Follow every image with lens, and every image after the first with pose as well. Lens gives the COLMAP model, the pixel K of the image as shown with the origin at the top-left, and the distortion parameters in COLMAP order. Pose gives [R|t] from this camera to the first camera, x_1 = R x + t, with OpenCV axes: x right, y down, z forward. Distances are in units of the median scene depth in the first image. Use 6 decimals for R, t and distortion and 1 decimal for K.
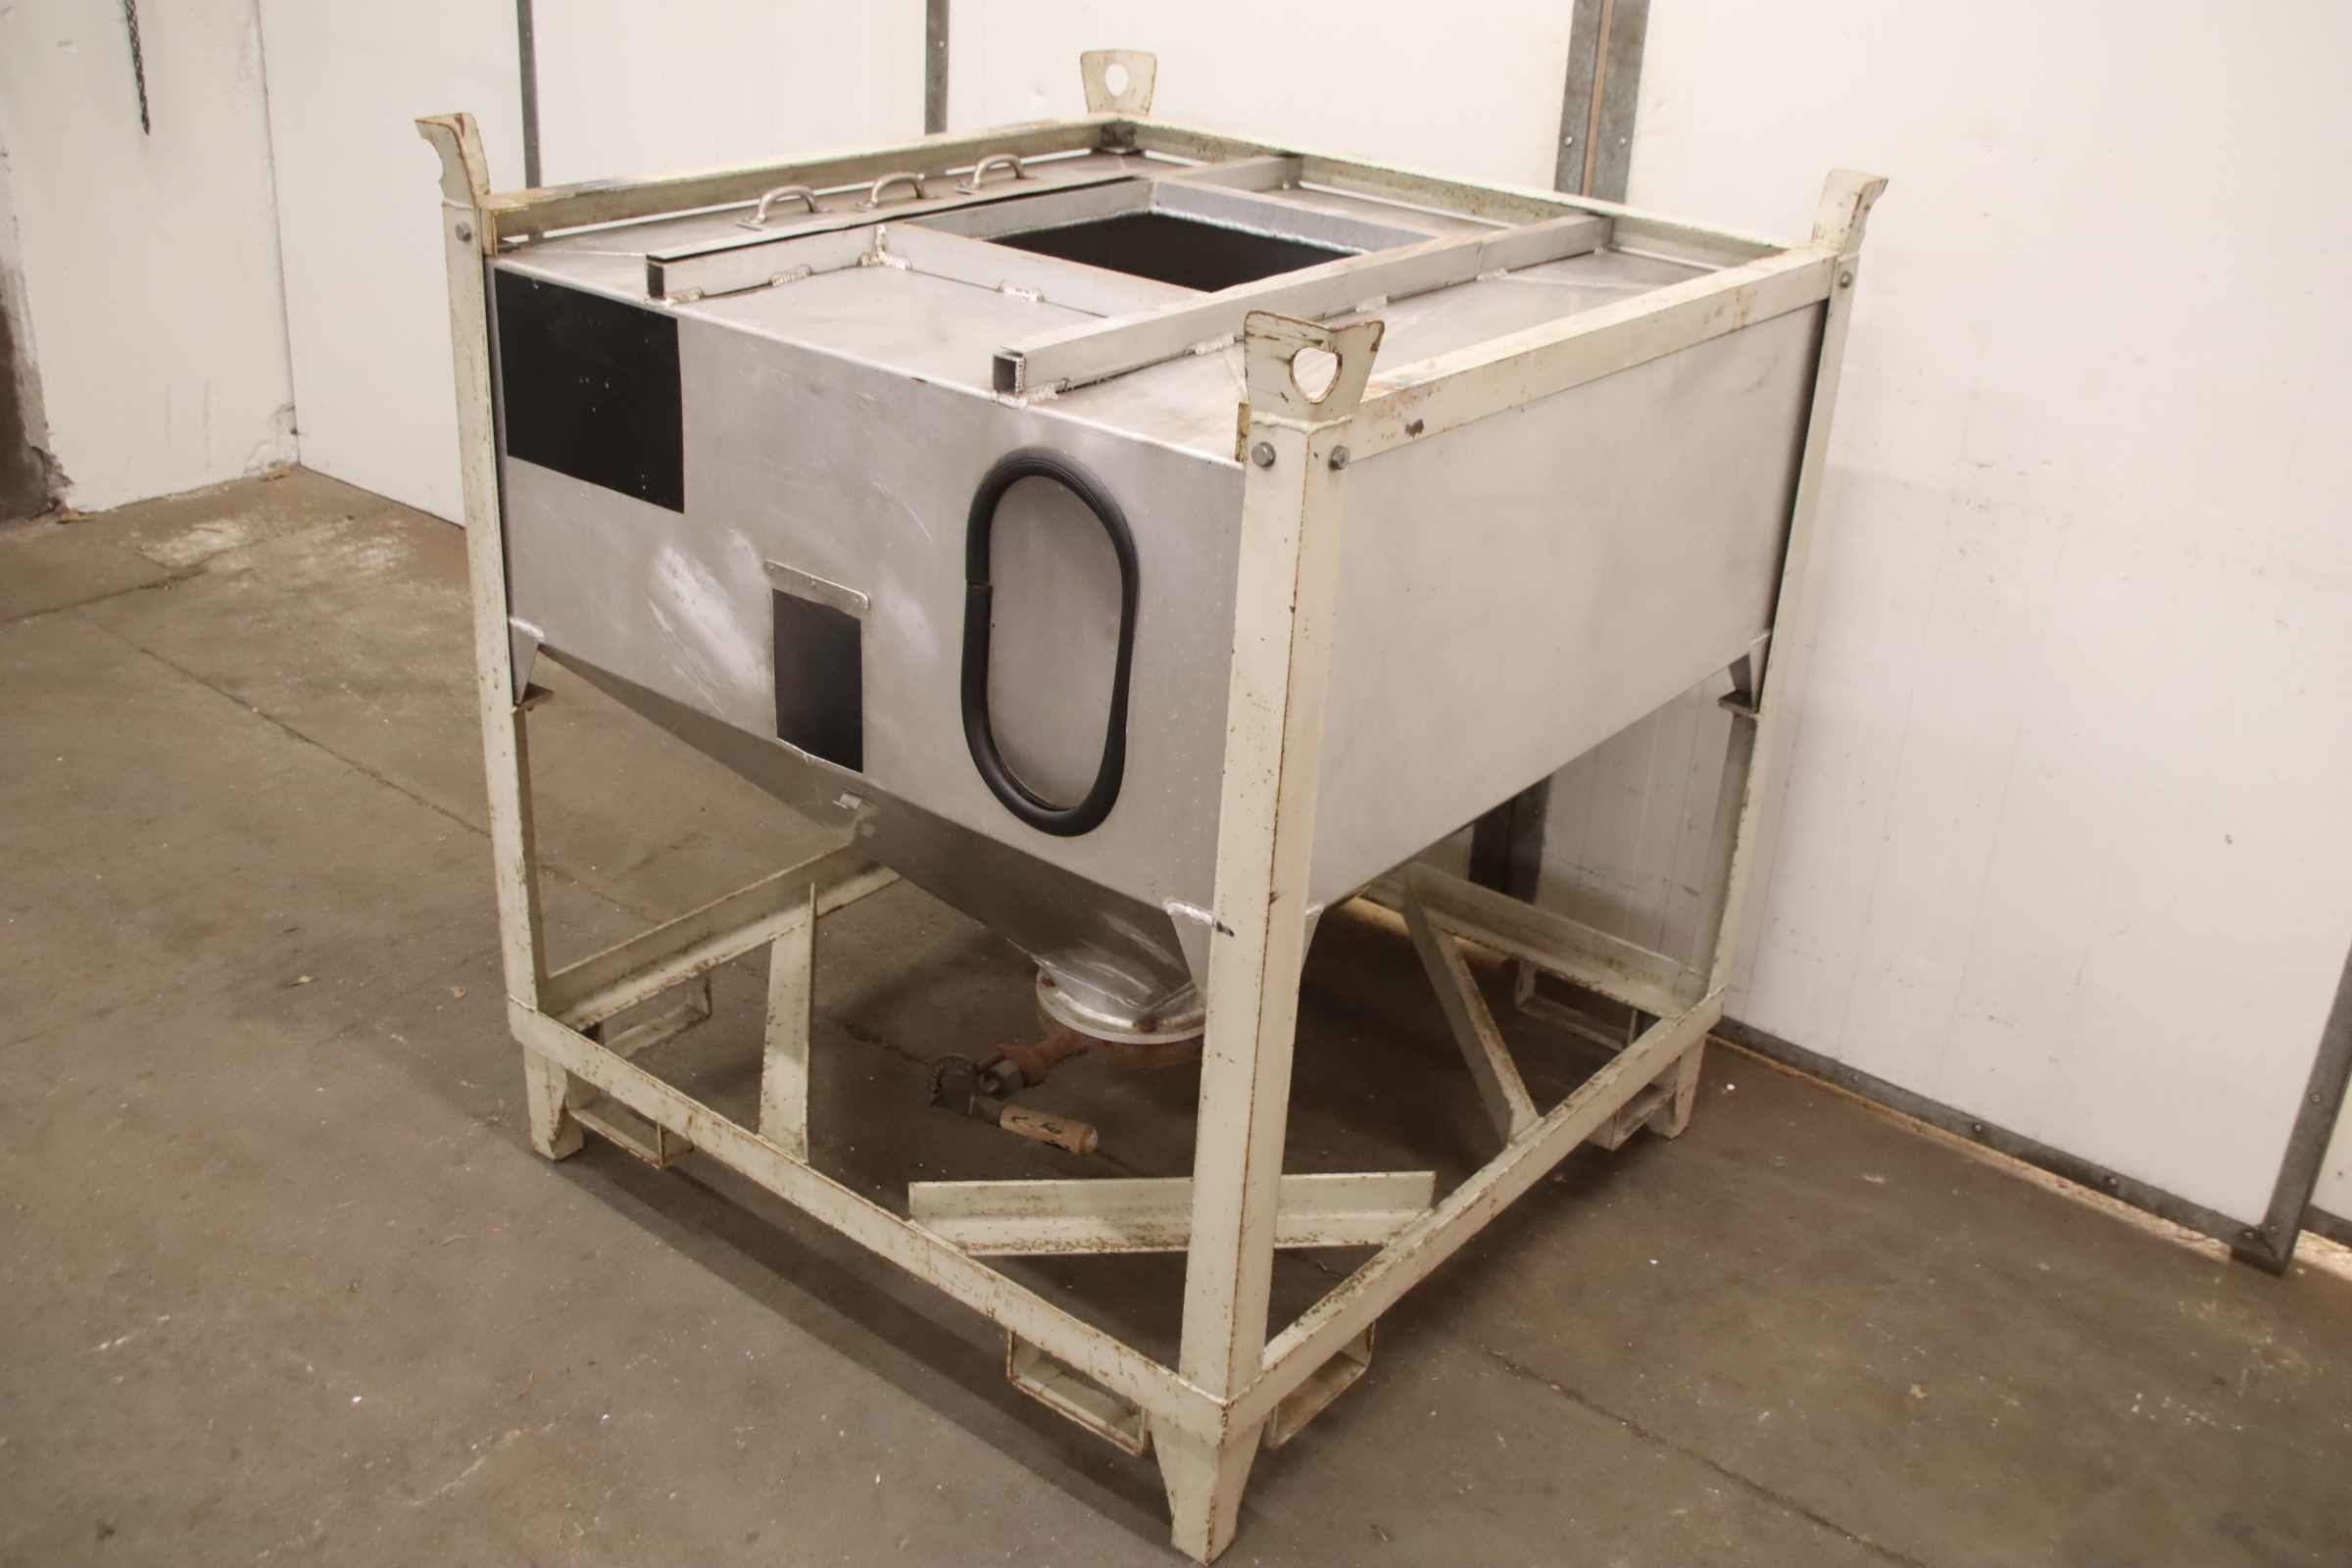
lens RADIAL K [[2214.0, 0, 1176.7], [0, 2214.0, 810.3], [0, 0, 1]] dist [-0.089920, 0.005239]
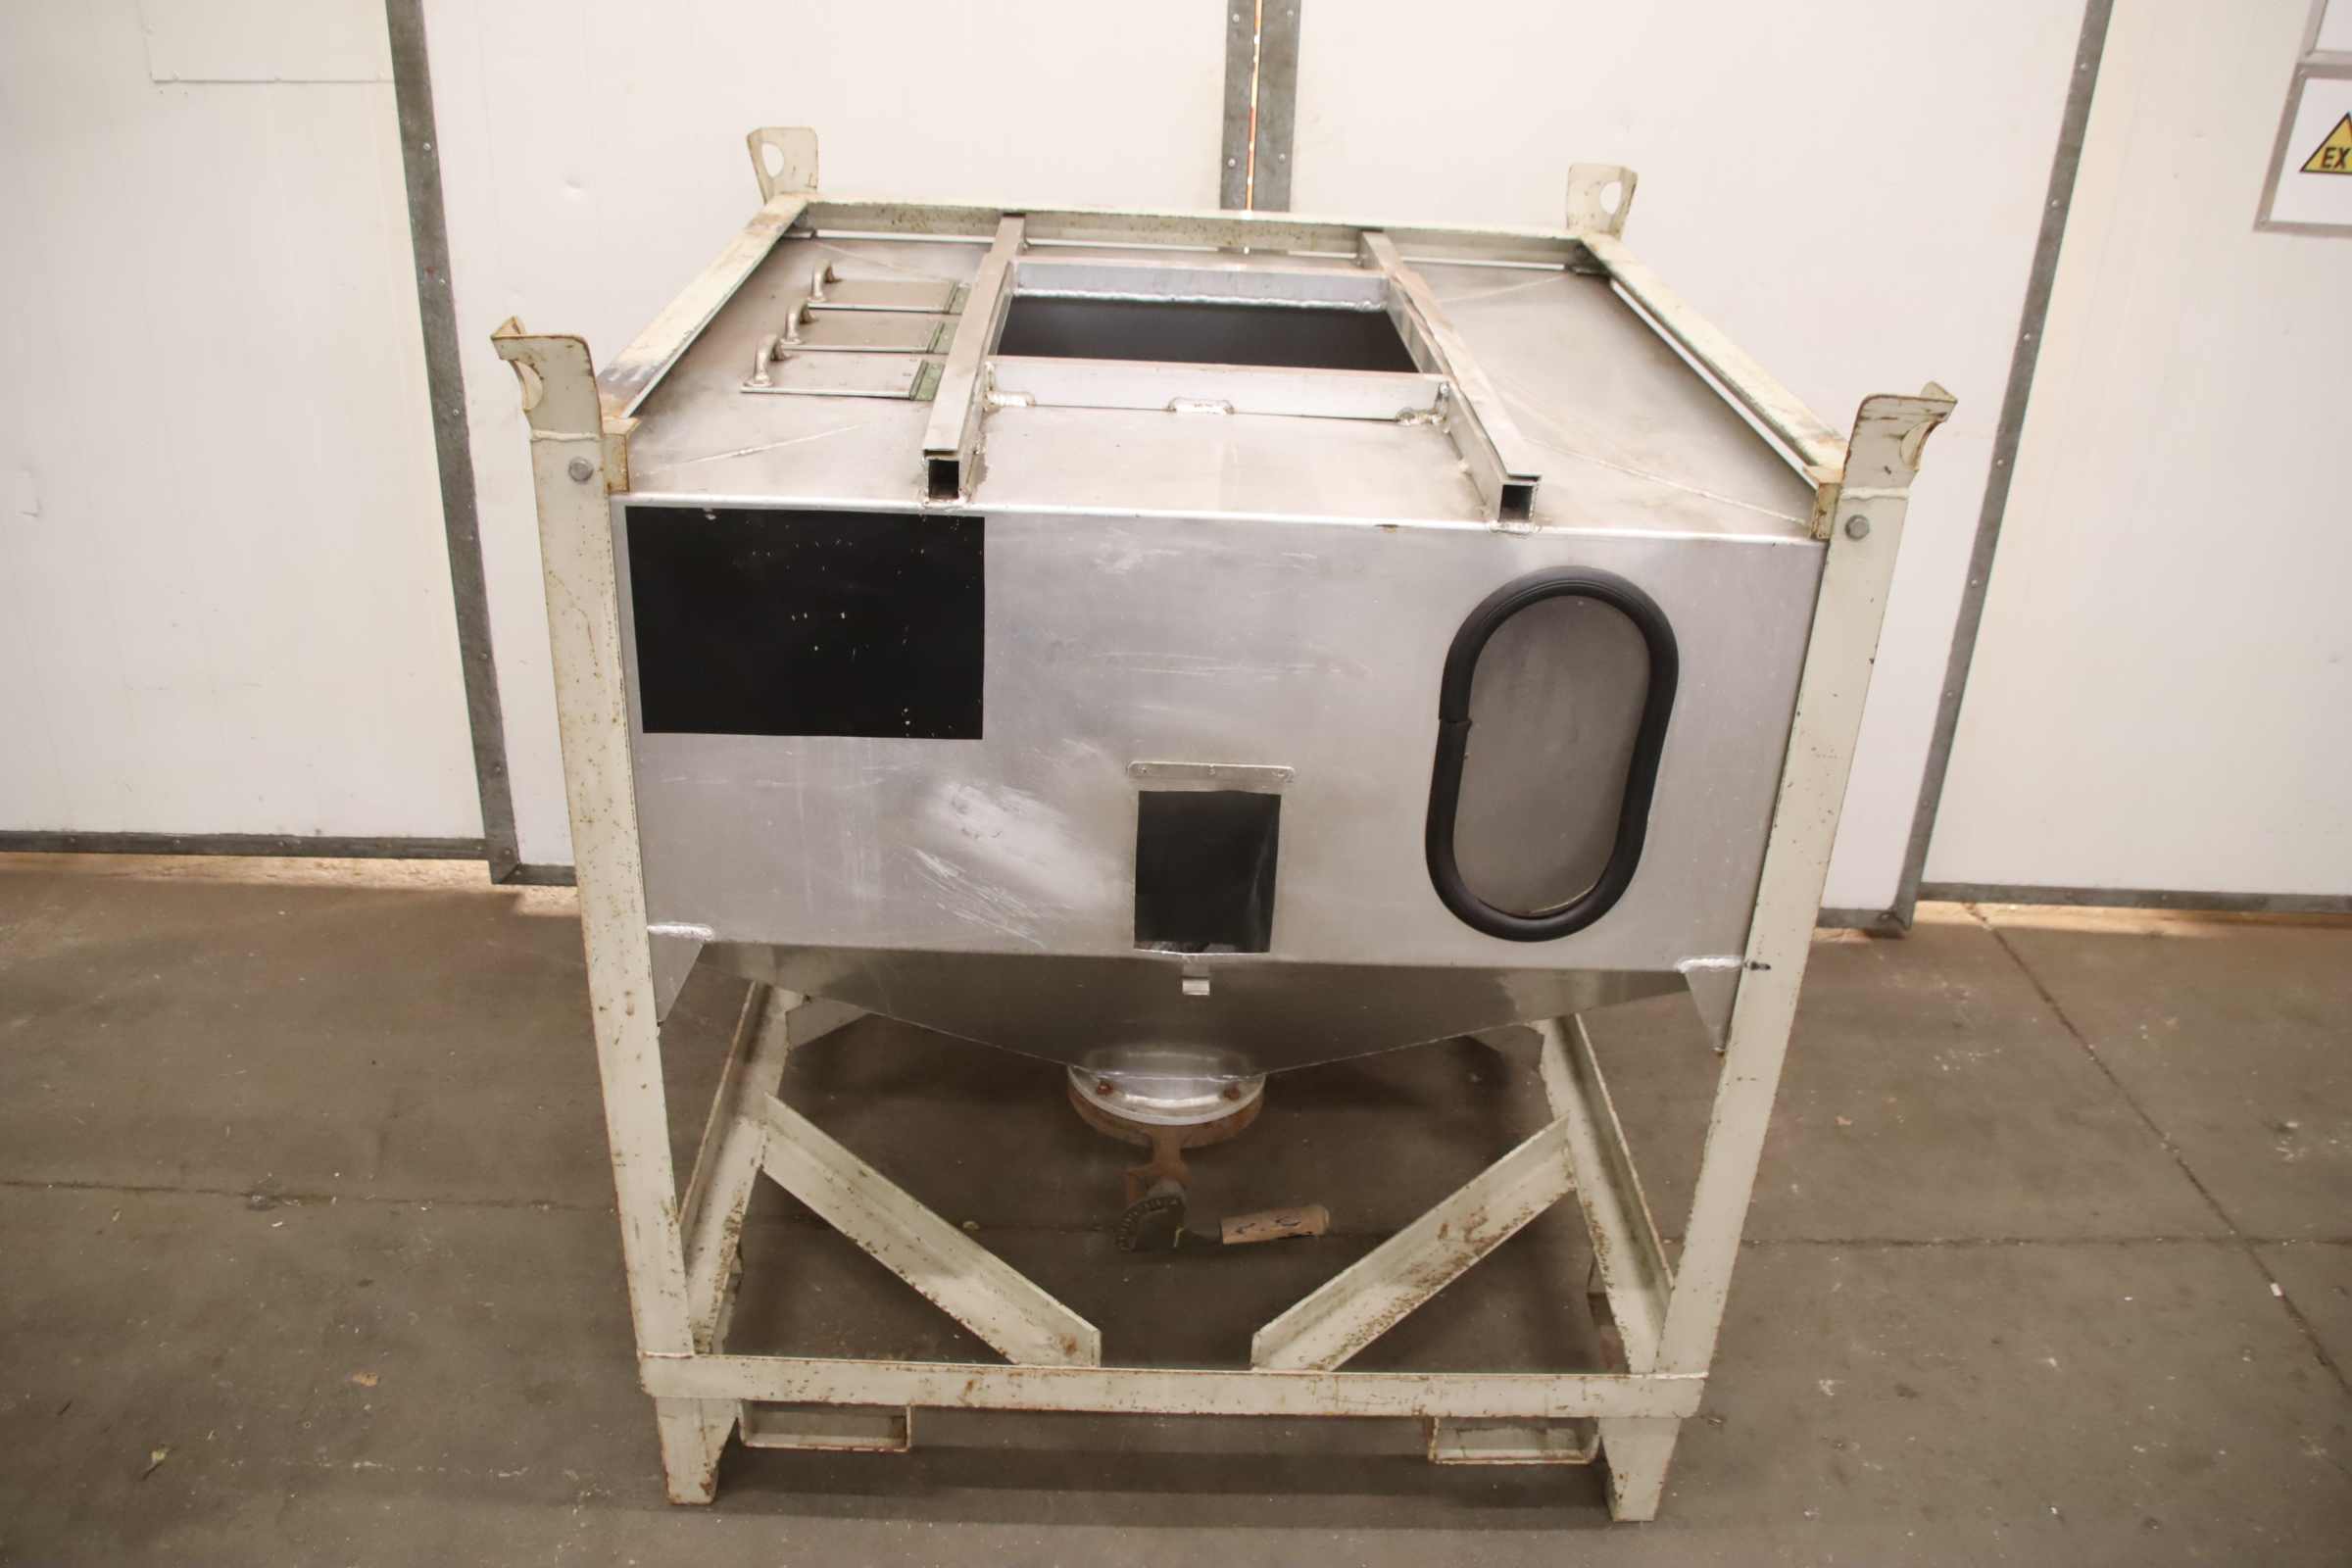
lens RADIAL K [[1953.8, 0, 1174.6], [0, 1953.8, 809.8], [0, 0, 1]] dist [-0.126227, 0.008843]
pose [[0.775787, -0.308676, 0.550339, -0.551058], [0.273832, 0.950463, 0.147091, -0.186336], [-0.568481, 0.036589, 0.821883, 0.317894]]
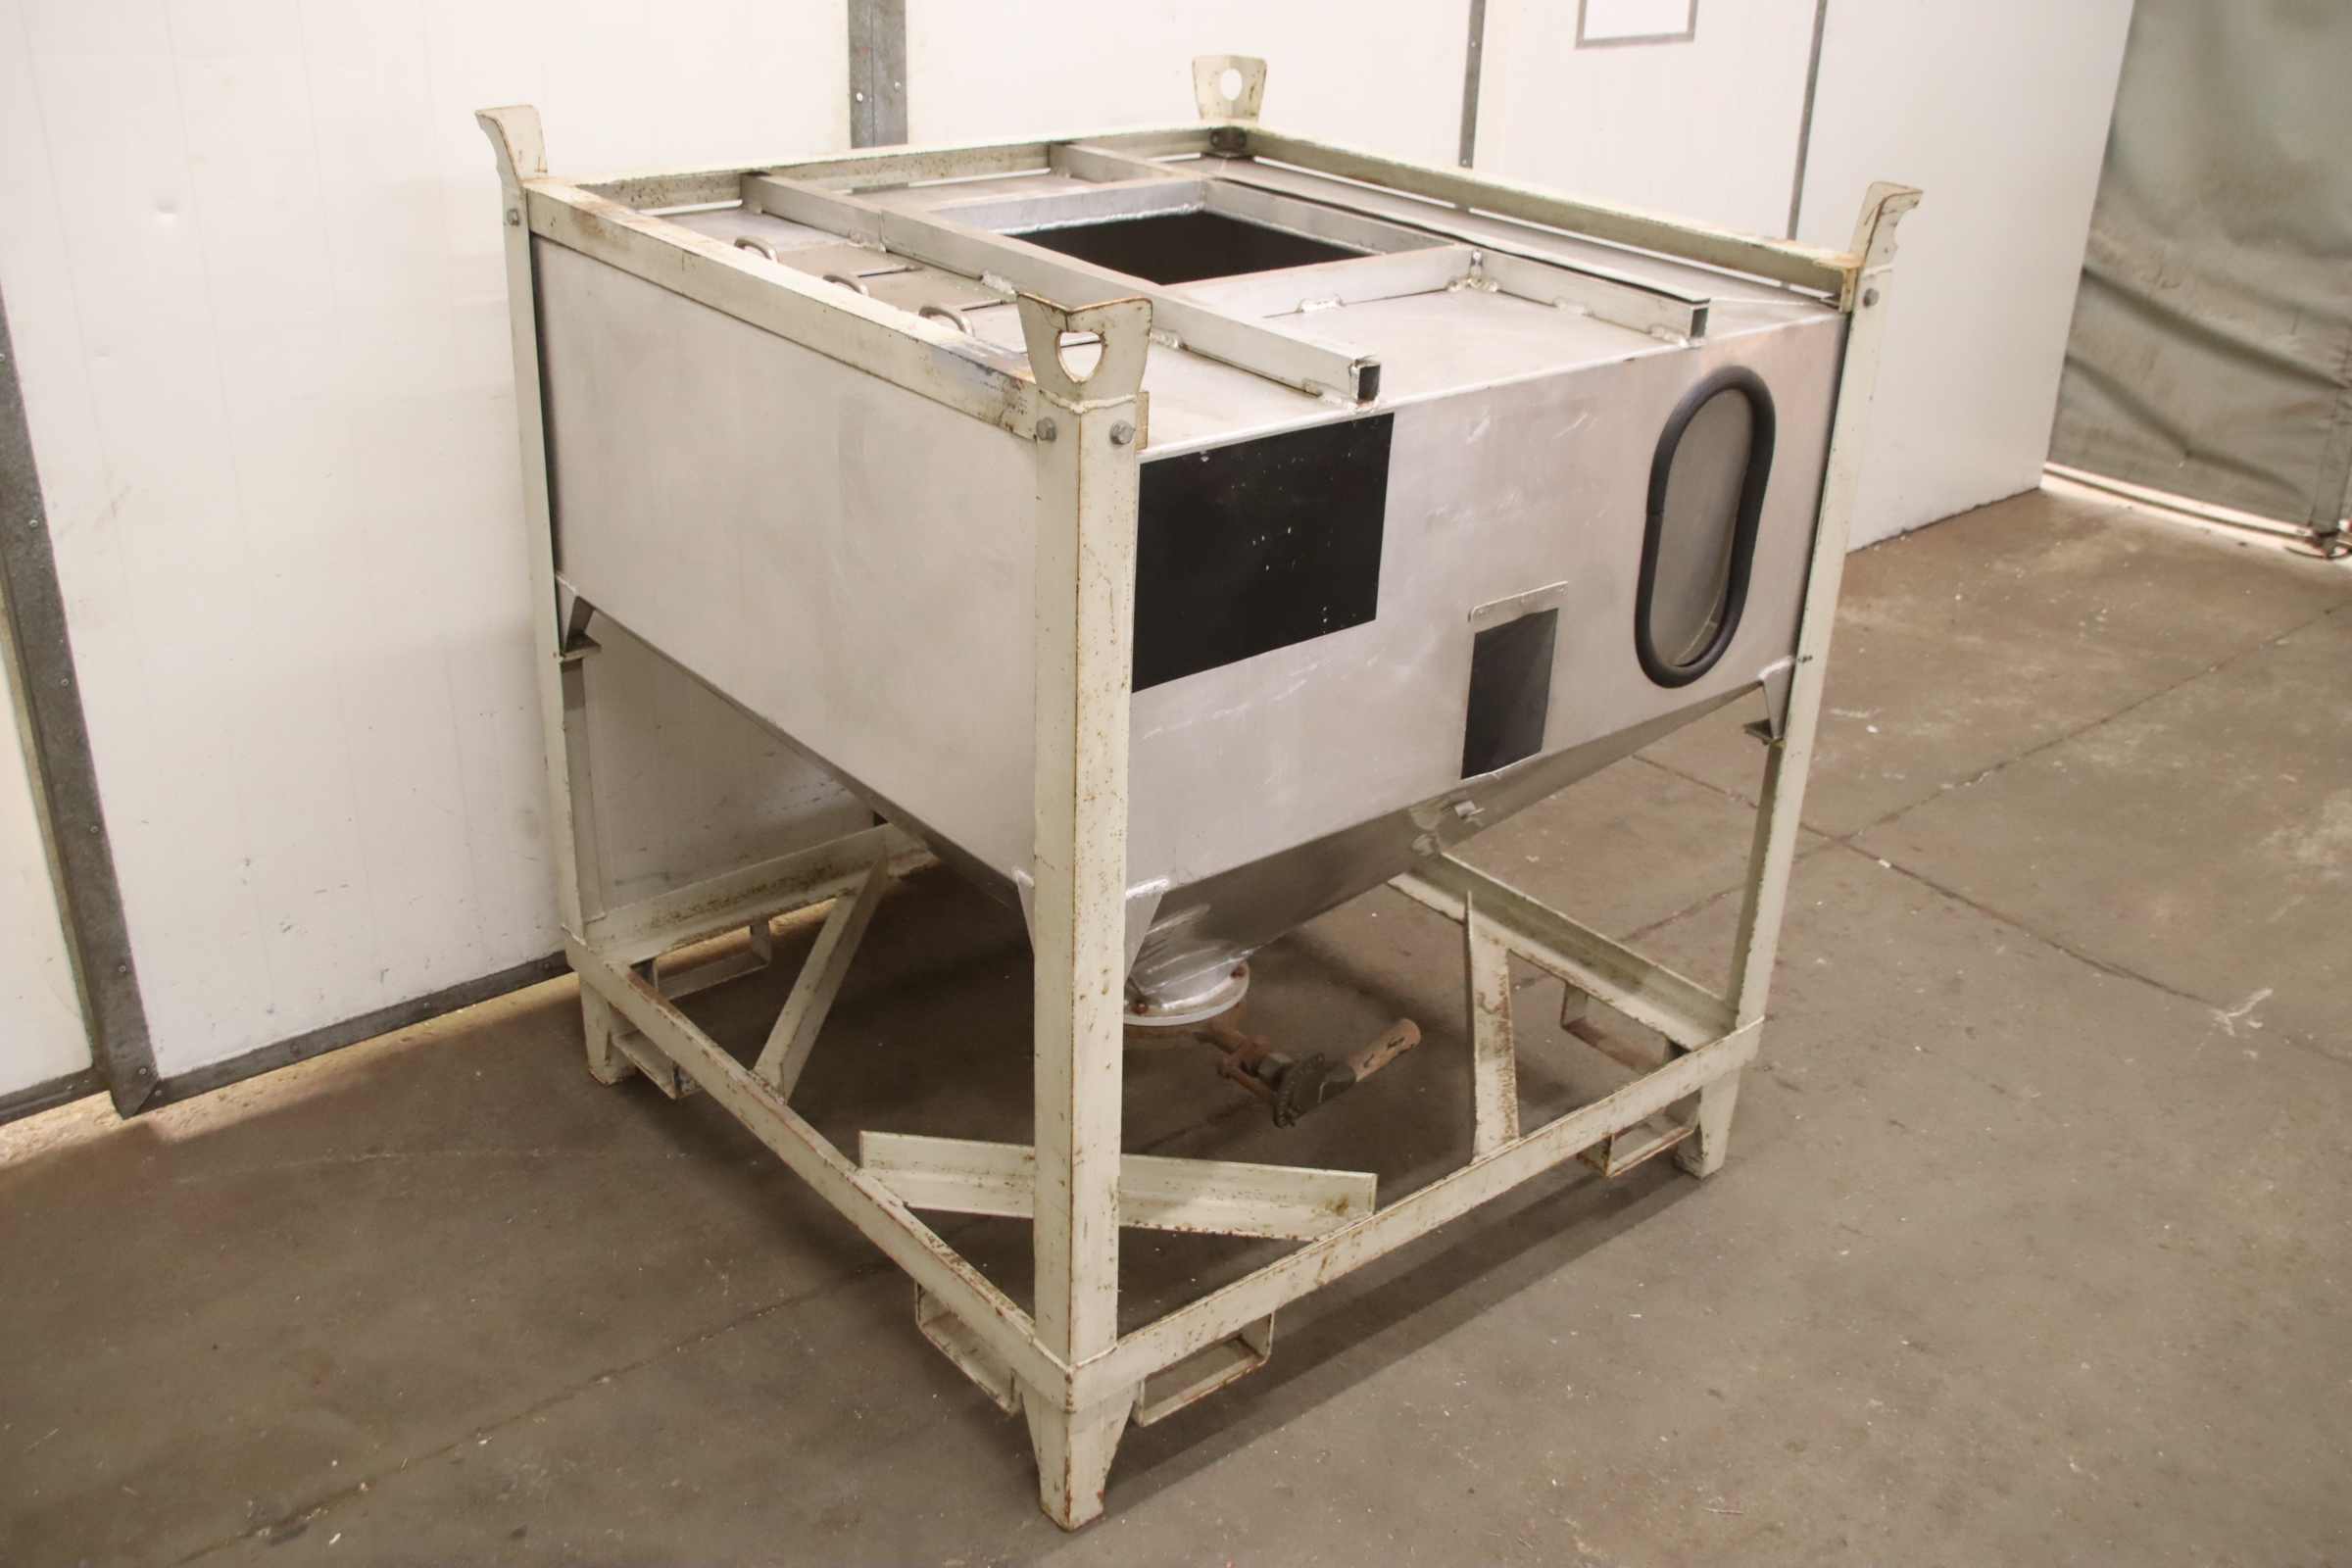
lens RADIAL K [[2217.4, 0, 1176.0], [0, 2217.4, 784.0], [0, 0, 1]] dist [-0.117513, 0.126171]
pose [[0.213824, -0.462168, 0.860628, -1.006964], [0.401959, 0.844591, 0.353688, -0.411325], [-0.890342, 0.270310, 0.366366, 0.702759]]
